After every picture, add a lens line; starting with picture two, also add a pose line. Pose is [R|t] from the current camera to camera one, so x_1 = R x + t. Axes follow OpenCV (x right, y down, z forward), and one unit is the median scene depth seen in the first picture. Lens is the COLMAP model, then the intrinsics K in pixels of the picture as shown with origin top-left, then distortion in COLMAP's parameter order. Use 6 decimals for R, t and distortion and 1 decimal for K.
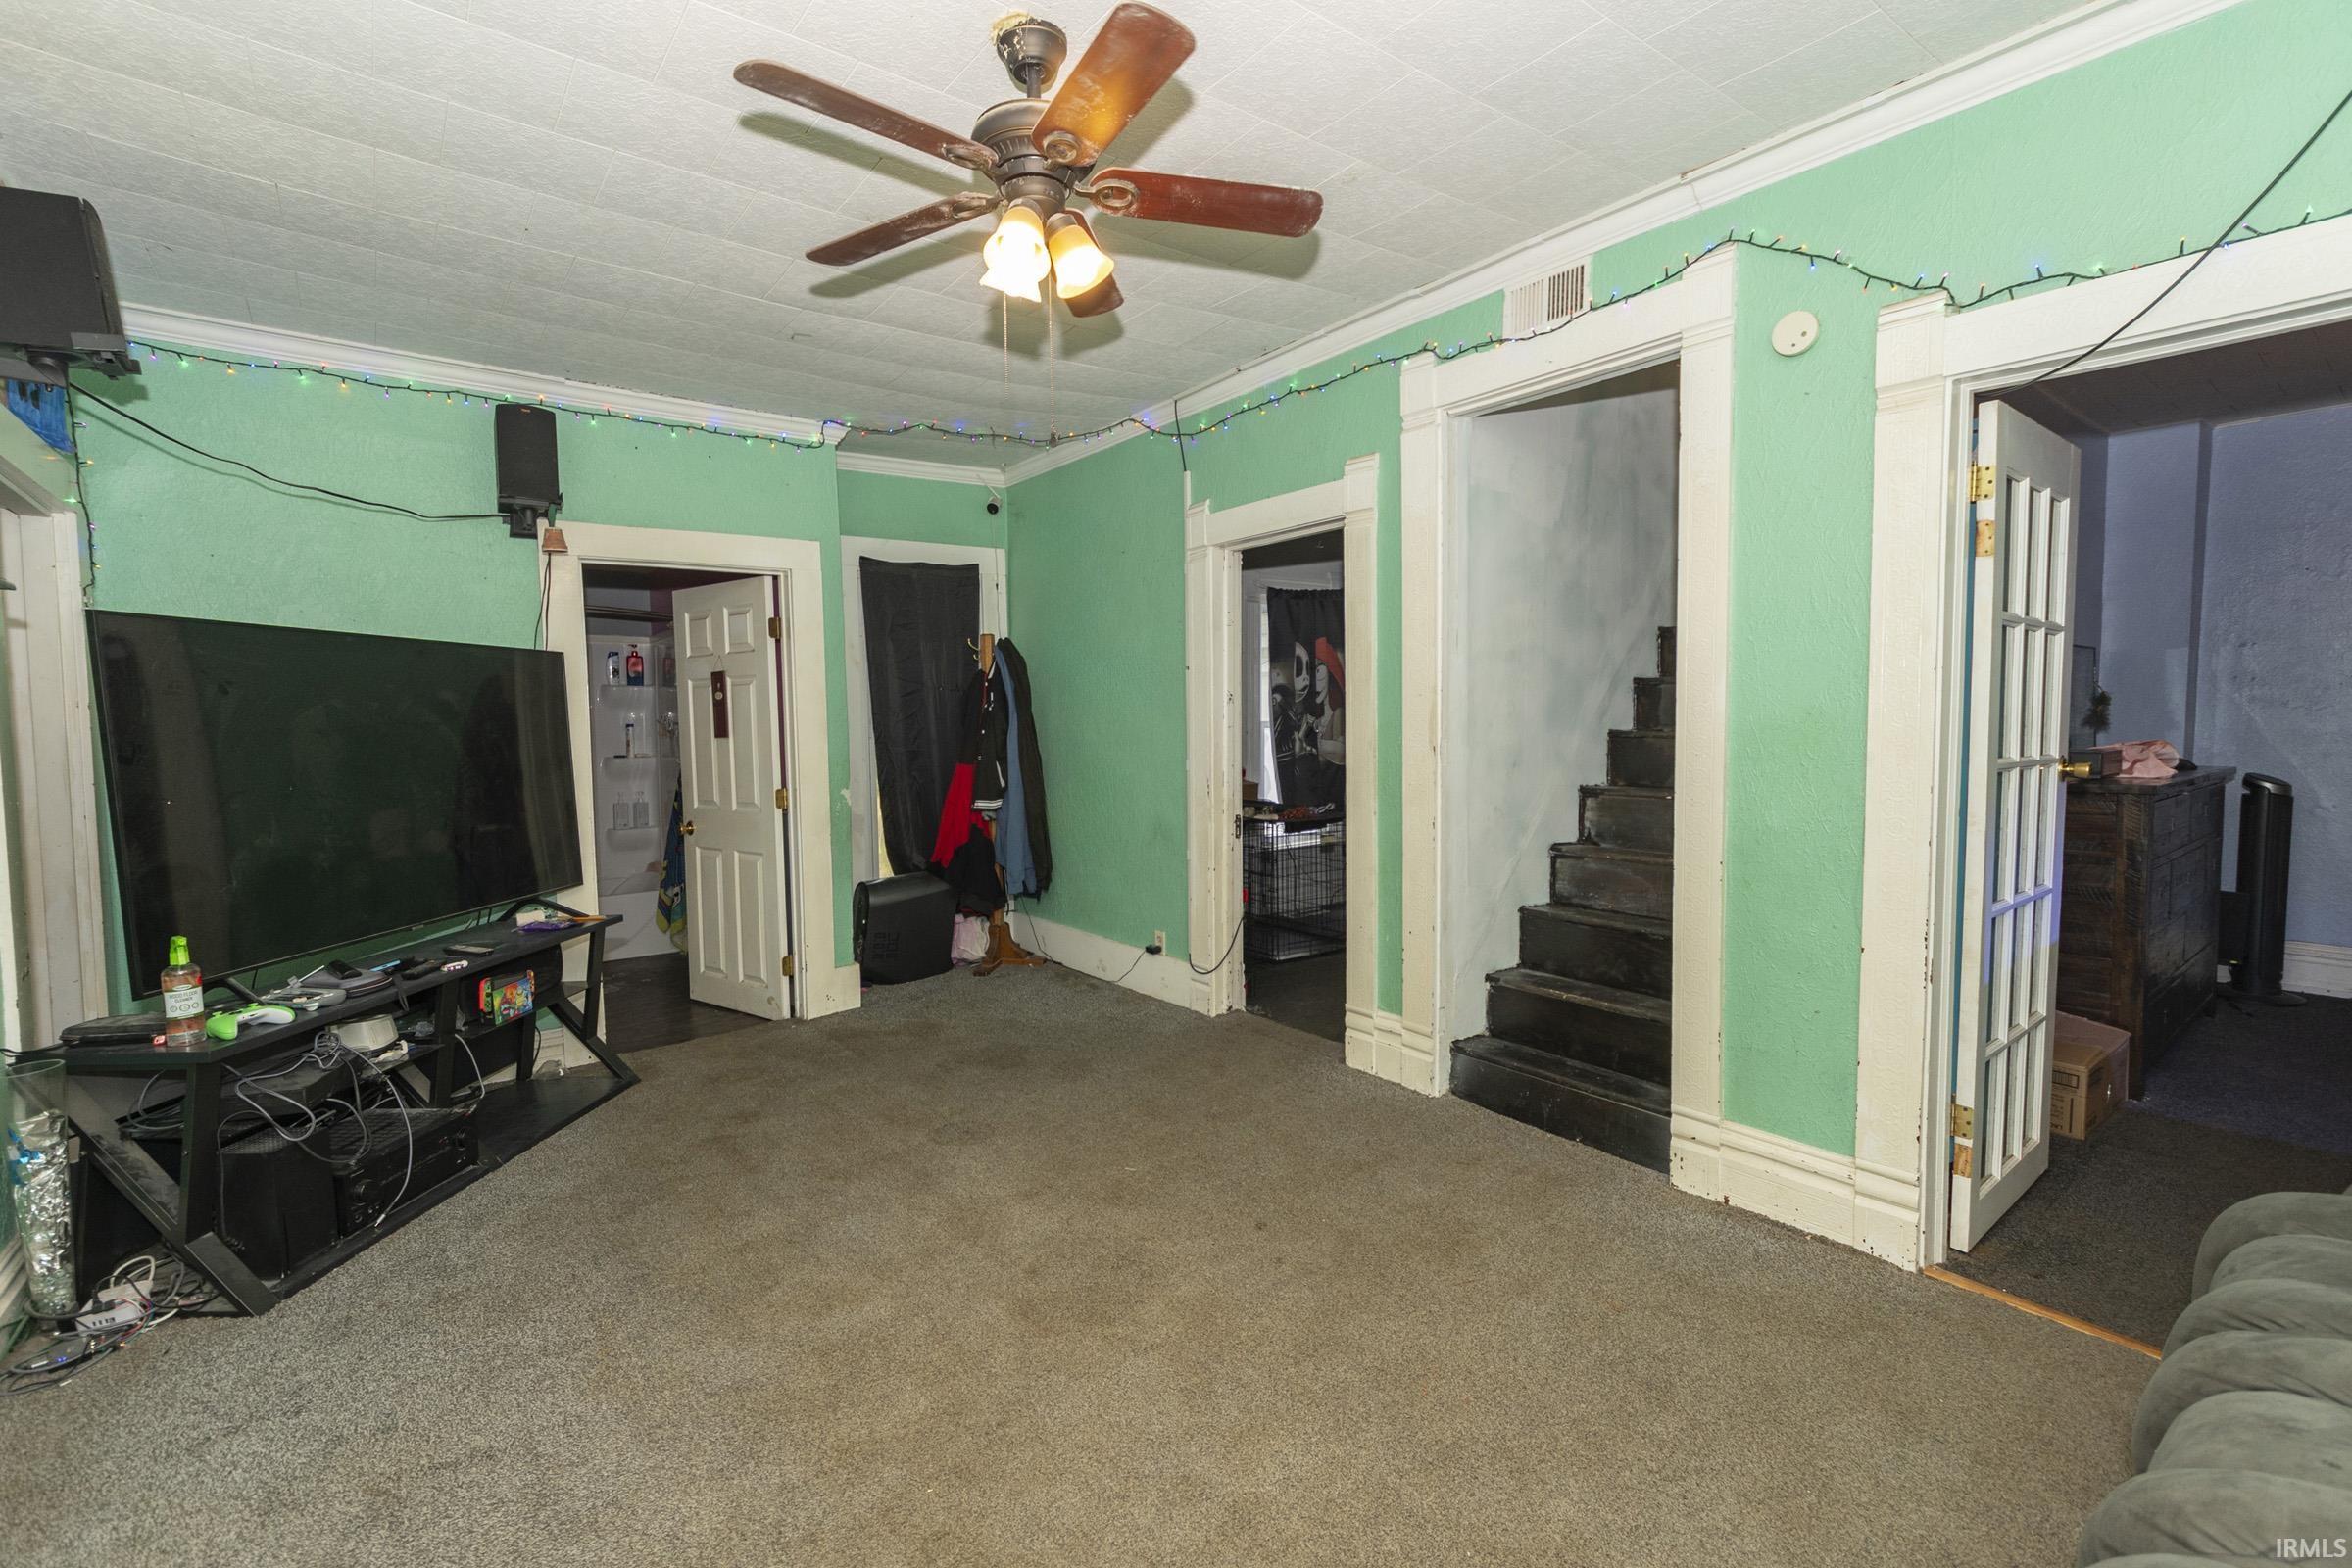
lens RADIAL K [[1029.2, 0, 1153.3], [0, 1029.2, 769.5], [0, 0, 1]] dist [0.000804, -0.000826]
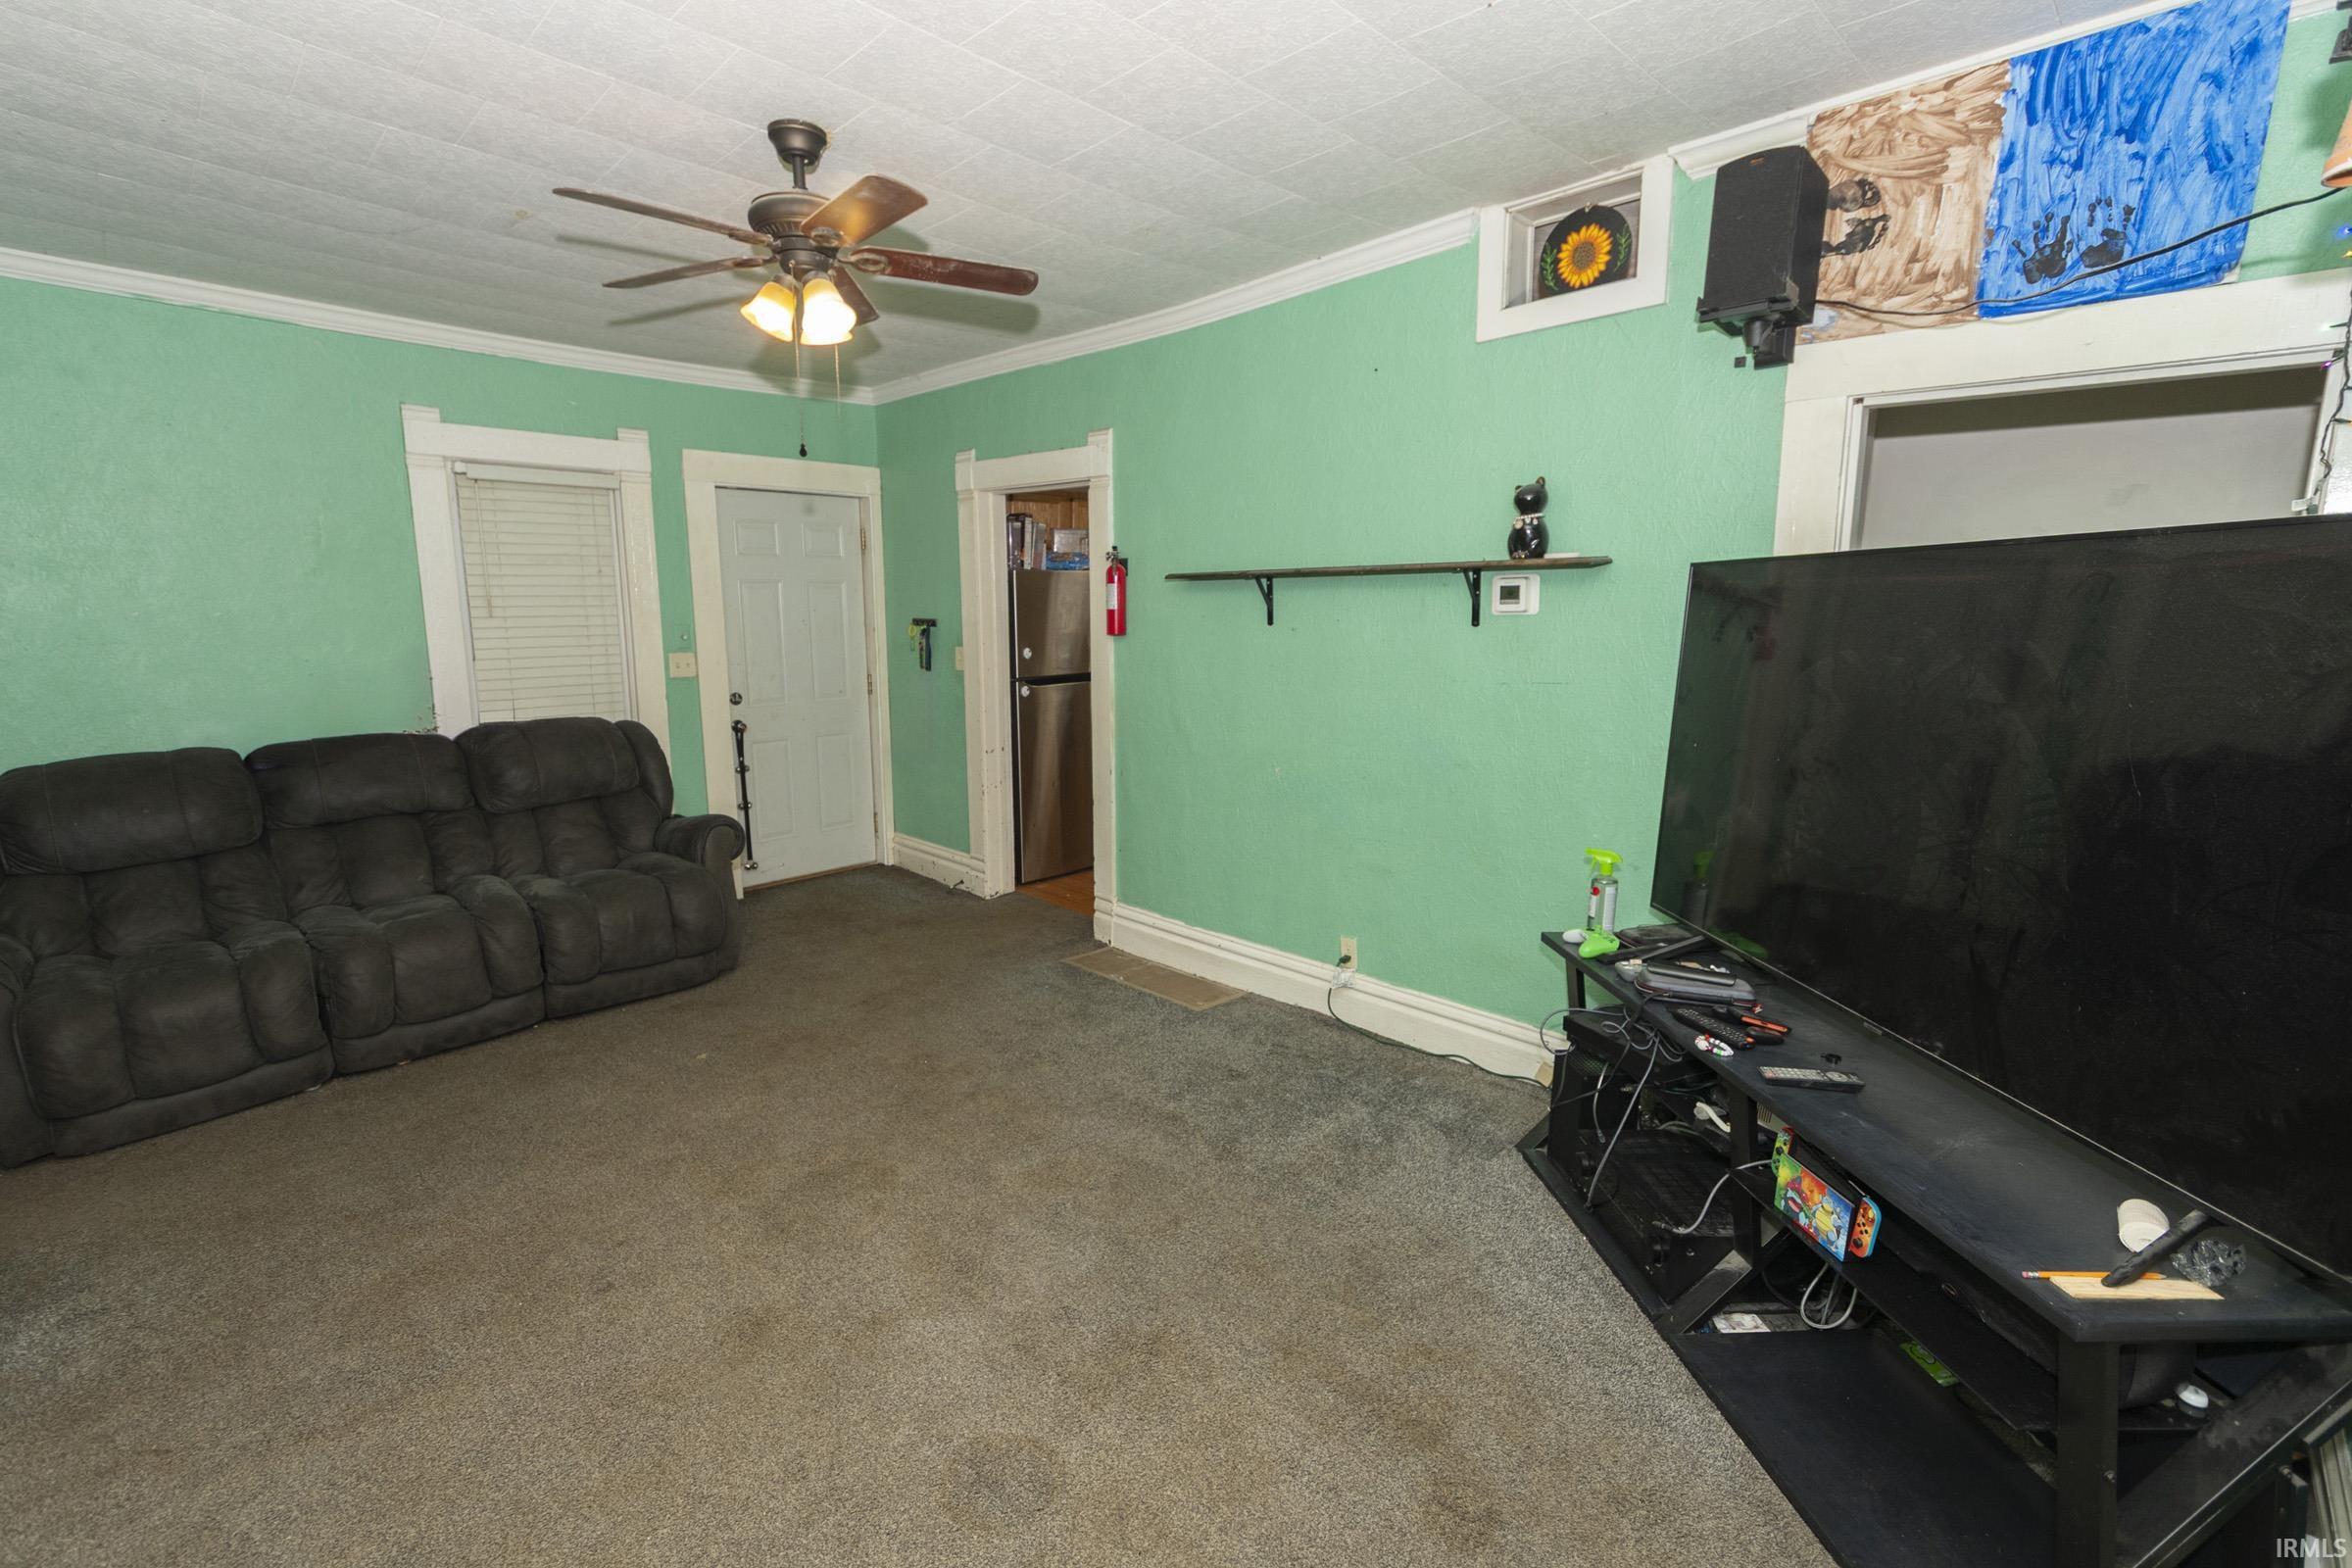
lens RADIAL K [[1029.2, 0, 1153.3], [0, 1029.2, 769.5], [0, 0, 1]] dist [0.000804, -0.000826]
pose [[-0.991270, 0.041902, -0.125013, -0.213311], [0.014757, 0.977457, 0.210618, -0.131614], [0.131020, 0.206934, -0.969542, 1.461319]]
